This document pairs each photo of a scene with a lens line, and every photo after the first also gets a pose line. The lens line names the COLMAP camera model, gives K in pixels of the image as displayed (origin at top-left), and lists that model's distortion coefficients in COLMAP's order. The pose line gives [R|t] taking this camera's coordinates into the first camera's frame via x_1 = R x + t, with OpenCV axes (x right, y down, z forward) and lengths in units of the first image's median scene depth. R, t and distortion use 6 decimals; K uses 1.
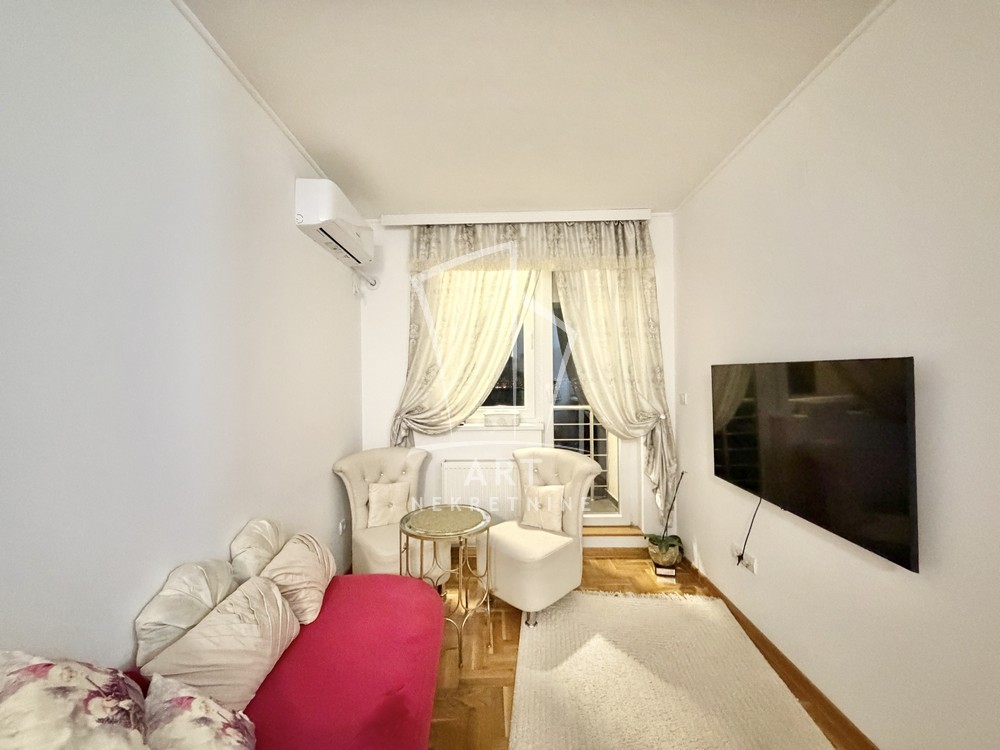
lens RADIAL K [[398.6, 0, 496.0], [0, 398.6, 378.2], [0, 0, 1]] dist [0.000732, 0.000116]
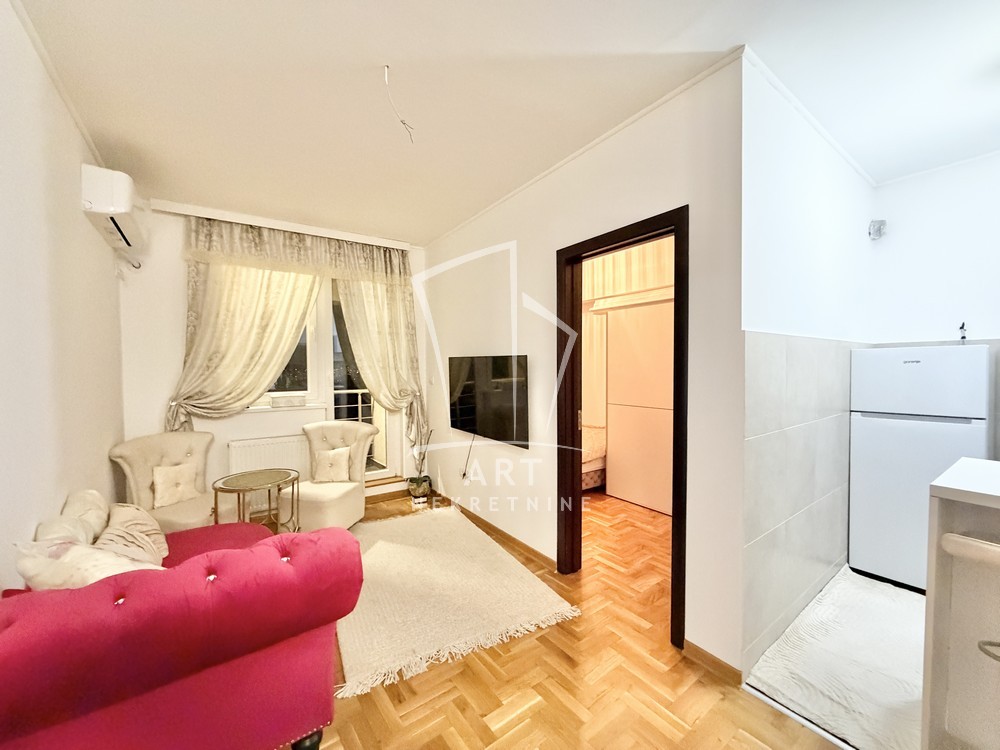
lens RADIAL K [[398.6, 0, 499.2], [0, 398.6, 376.3], [0, 0, 1]] dist [0.000732, 0.000116]
pose [[0.813297, -0.008762, 0.581783, -0.164063], [-0.003293, 0.999801, 0.019661, 0.006976], [-0.581839, -0.017906, 0.813107, -0.303894]]
